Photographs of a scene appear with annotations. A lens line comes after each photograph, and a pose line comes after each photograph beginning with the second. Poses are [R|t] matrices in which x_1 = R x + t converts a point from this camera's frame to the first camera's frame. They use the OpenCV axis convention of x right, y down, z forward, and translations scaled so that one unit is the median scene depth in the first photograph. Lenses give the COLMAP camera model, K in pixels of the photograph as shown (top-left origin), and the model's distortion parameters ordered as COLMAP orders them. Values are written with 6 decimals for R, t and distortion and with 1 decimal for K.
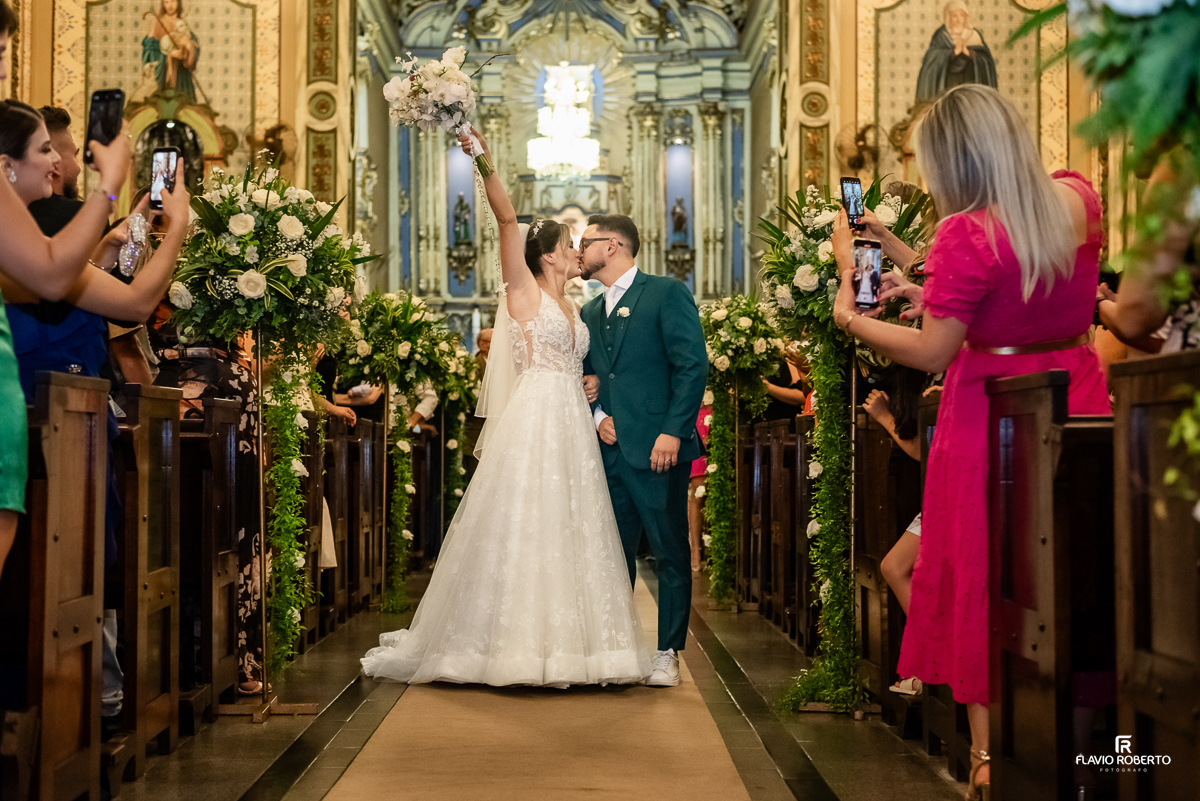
lens RADIAL K [[1883.2, 0, 600.0], [0, 1883.2, 400.5], [0, 0, 1]] dist [-0.134868, -0.151141]
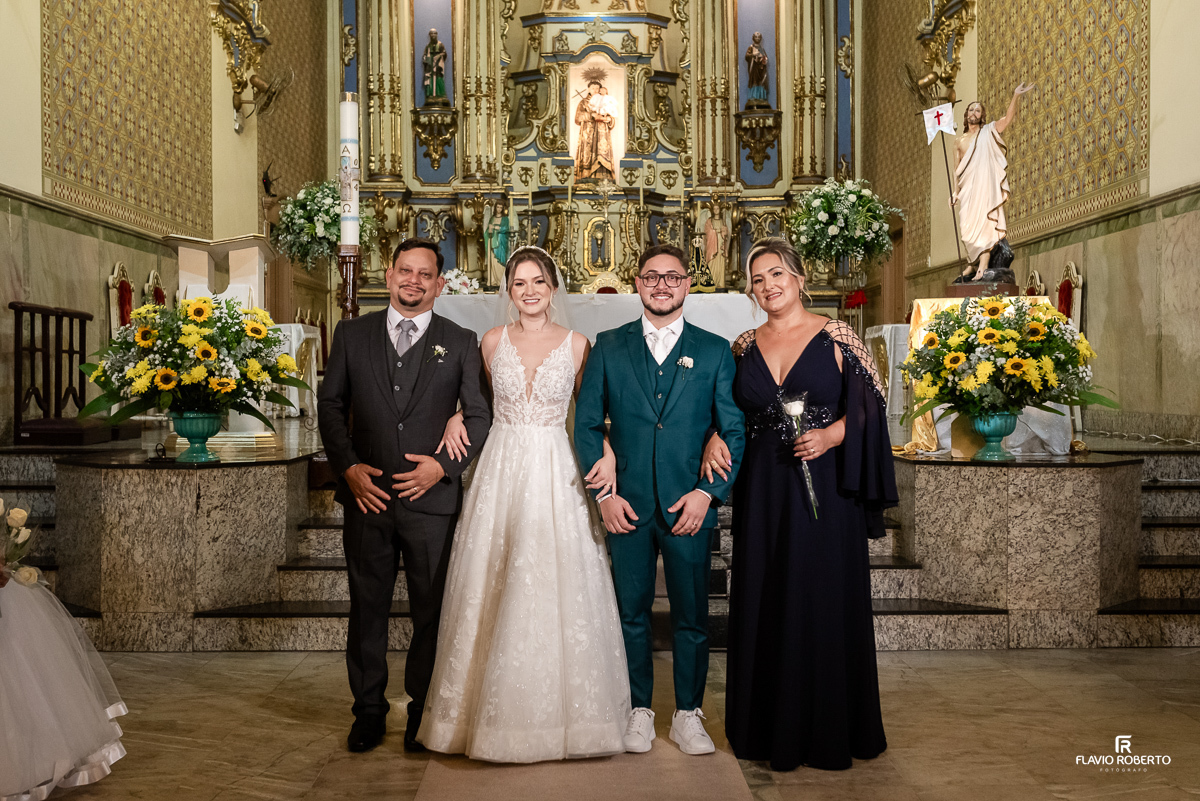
lens RADIAL K [[1322.0, 0, 591.7], [0, 1322.0, 390.8], [0, 0, 1]] dist [0.000441, 0.002445]
pose [[0.999882, -0.003512, -0.014965, -0.010368], [0.004088, 0.999245, 0.038642, 0.000952], [0.014818, -0.038698, 0.999141, 0.523536]]
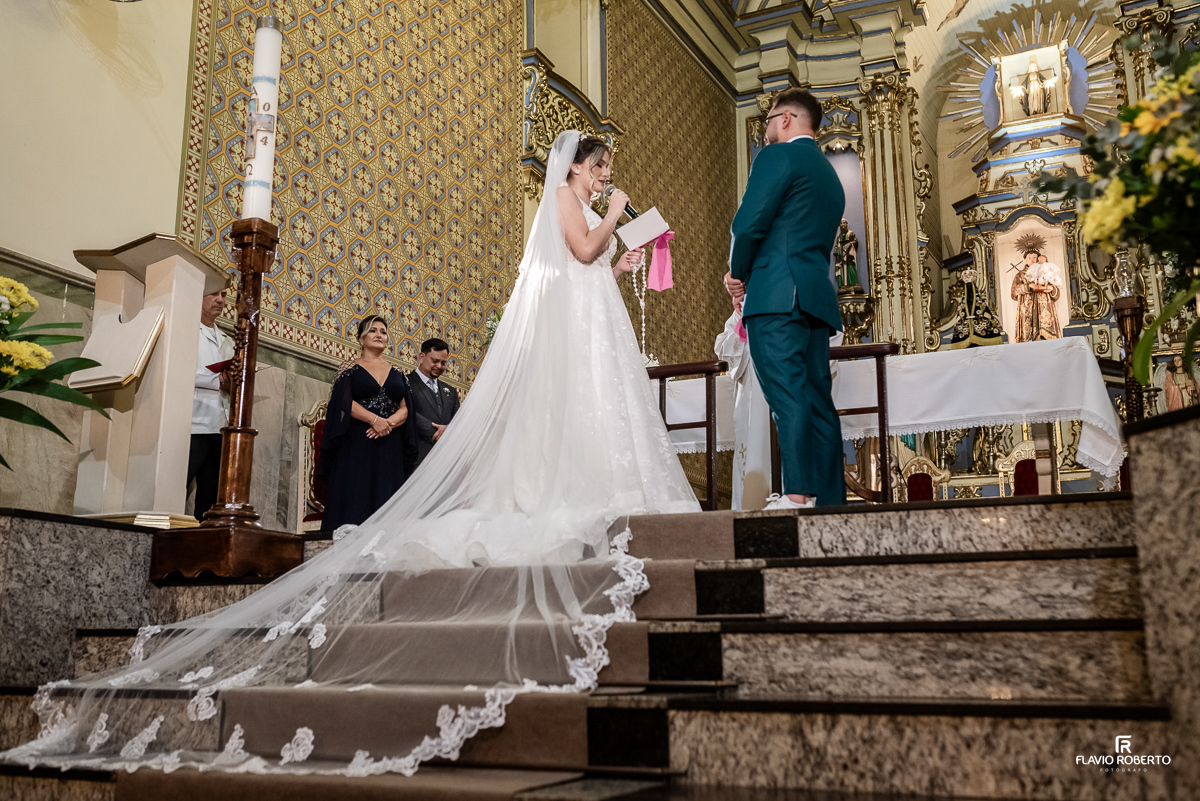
lens RADIAL K [[1165.4, 0, 626.0], [0, 1165.4, 399.3], [0, 0, 1]] dist [-0.003759, 0.003618]
pose [[0.888725, -0.101217, -0.447128, 0.031845], [0.014068, 0.980884, -0.194082, 0.025742], [0.458225, 0.166195, 0.873160, 0.630813]]
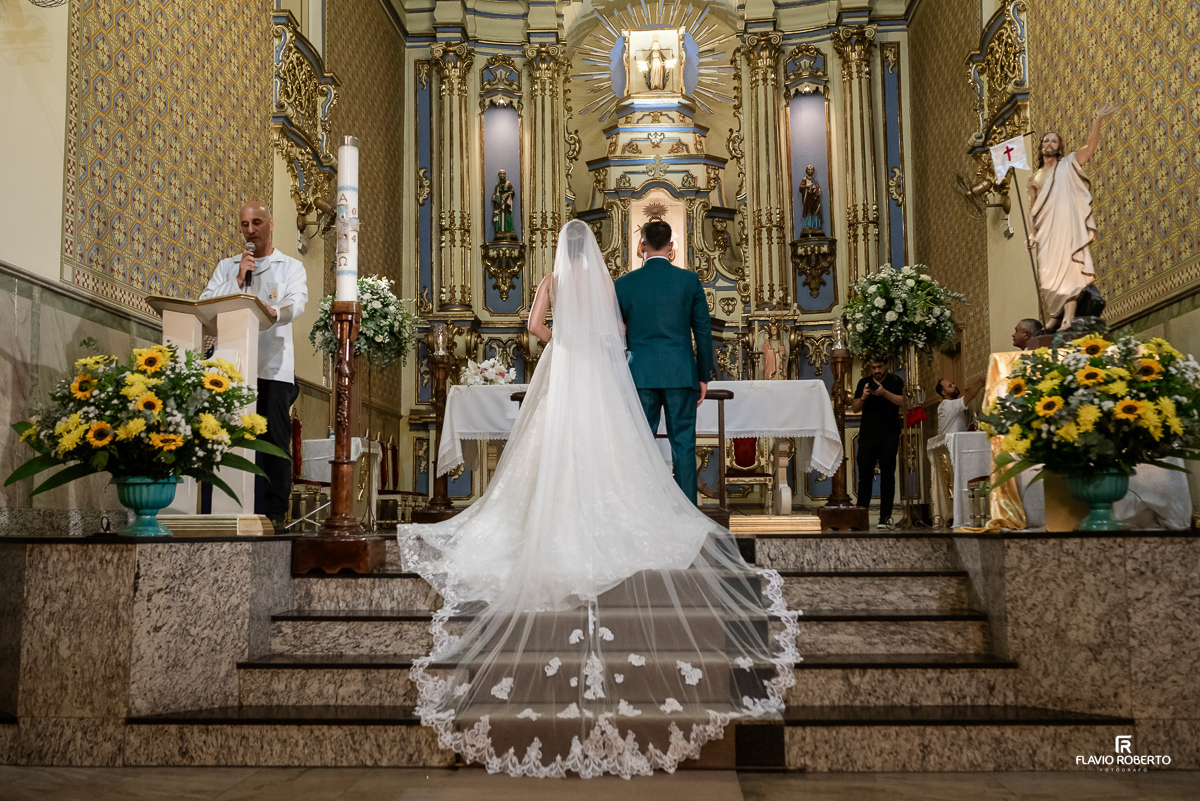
lens RADIAL K [[1177.6, 0, 600.0], [0, 1177.6, 400.5], [0, 0, 1]] dist [-0.003050, 0.004588]
pose [[0.996970, -0.017547, -0.075776, -0.004250], [0.011780, 0.997046, -0.075894, 0.011389], [0.076884, 0.074772, 0.994232, 0.565055]]
